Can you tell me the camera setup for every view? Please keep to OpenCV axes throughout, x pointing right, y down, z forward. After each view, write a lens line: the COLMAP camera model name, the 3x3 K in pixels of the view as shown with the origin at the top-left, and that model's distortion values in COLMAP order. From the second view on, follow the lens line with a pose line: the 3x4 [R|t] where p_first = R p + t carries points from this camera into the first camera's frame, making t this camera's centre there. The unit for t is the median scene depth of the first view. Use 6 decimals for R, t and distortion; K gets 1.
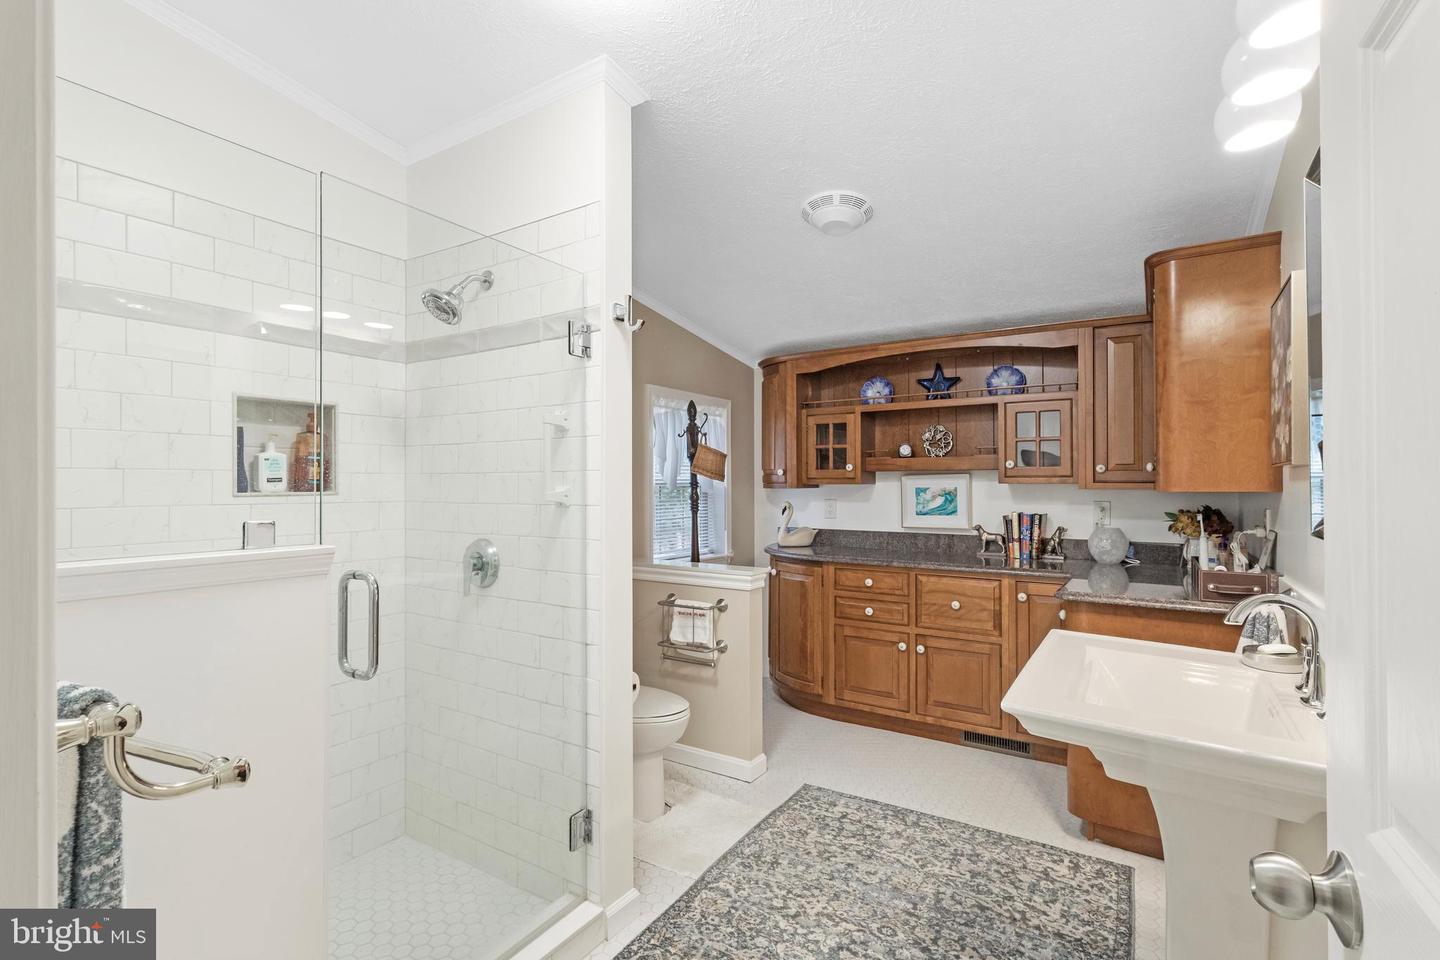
lens RADIAL K [[683.1, 0, 720.0], [0, 683.1, 480.0], [0, 0, 1]] dist [0.000589, 0.000804]
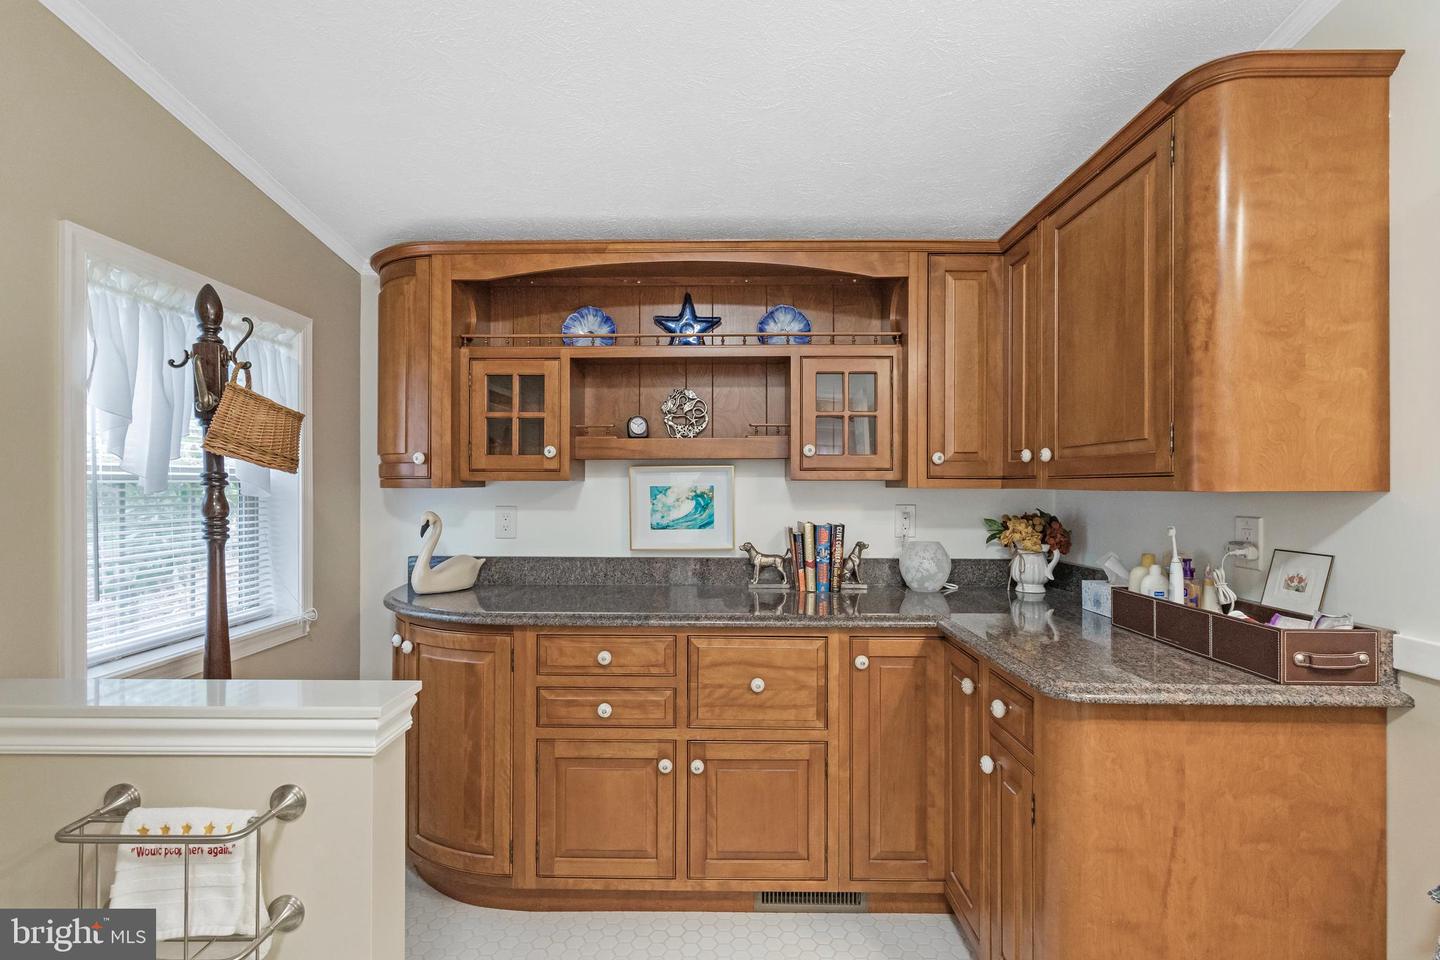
lens RADIAL K [[683.1, 0, 720.0], [0, 683.1, 480.0], [0, 0, 1]] dist [0.000589, 0.000804]
pose [[0.846760, 0.004263, 0.531958, 0.002844], [-0.004099, 0.999990, -0.001489, 0.006527], [-0.531959, -0.000920, 0.846769, 0.462135]]
